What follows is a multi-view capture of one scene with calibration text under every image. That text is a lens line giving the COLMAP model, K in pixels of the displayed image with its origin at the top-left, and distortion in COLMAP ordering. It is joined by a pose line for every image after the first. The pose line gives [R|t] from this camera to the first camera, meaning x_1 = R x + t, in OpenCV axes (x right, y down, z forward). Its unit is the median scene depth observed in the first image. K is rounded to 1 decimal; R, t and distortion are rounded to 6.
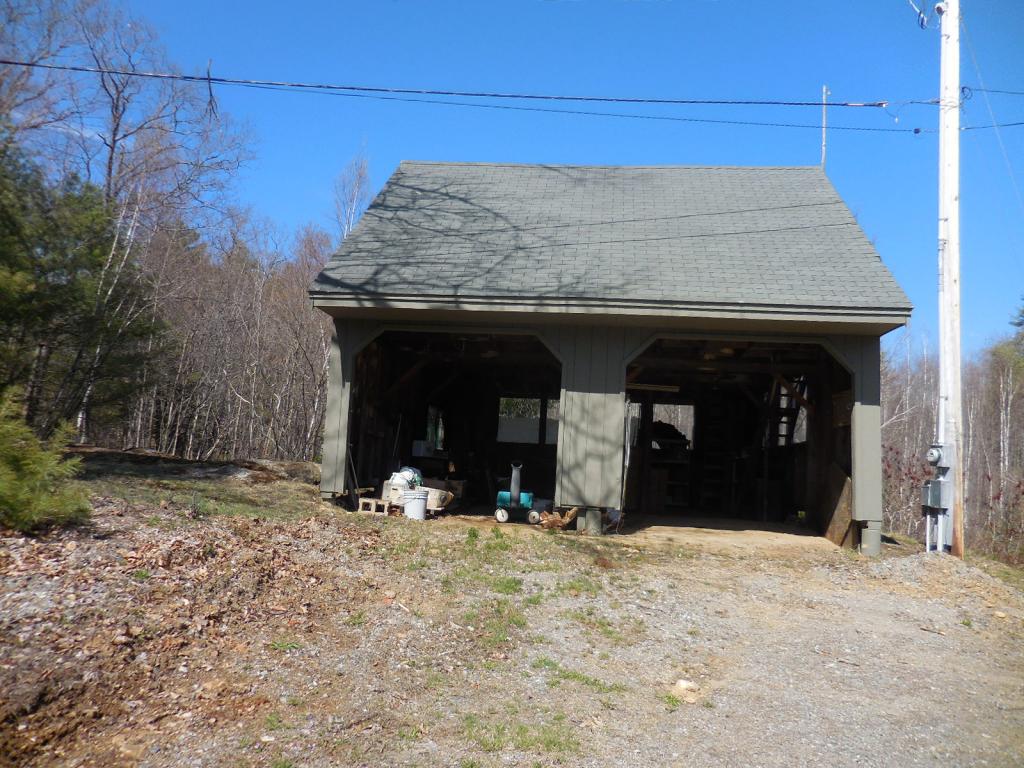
lens RADIAL K [[739.0, 0, 512.0], [0, 739.0, 384.0], [0, 0, 1]] dist [0.005732, 0.003558]
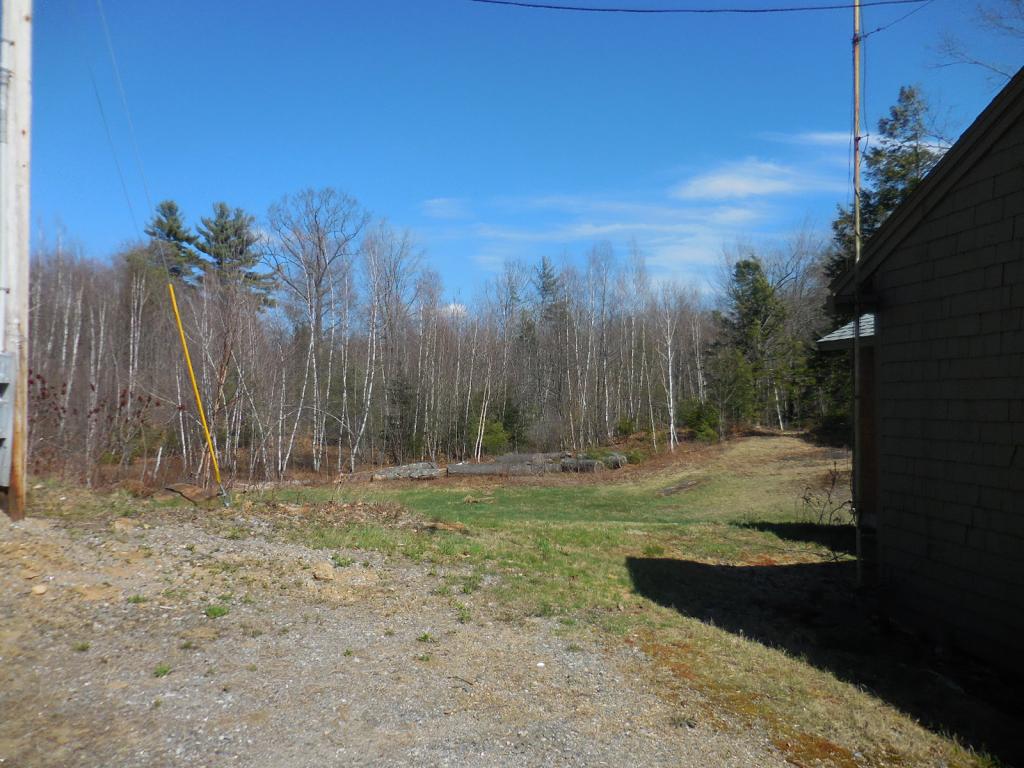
lens RADIAL K [[739.0, 0, 512.0], [0, 739.0, 384.0], [0, 0, 1]] dist [0.005732, 0.003558]
pose [[0.499360, -0.042090, 0.865372, 0.188986], [-0.071394, 0.993423, 0.089515, 0.009562], [-0.863448, -0.106483, 0.493071, 0.186207]]
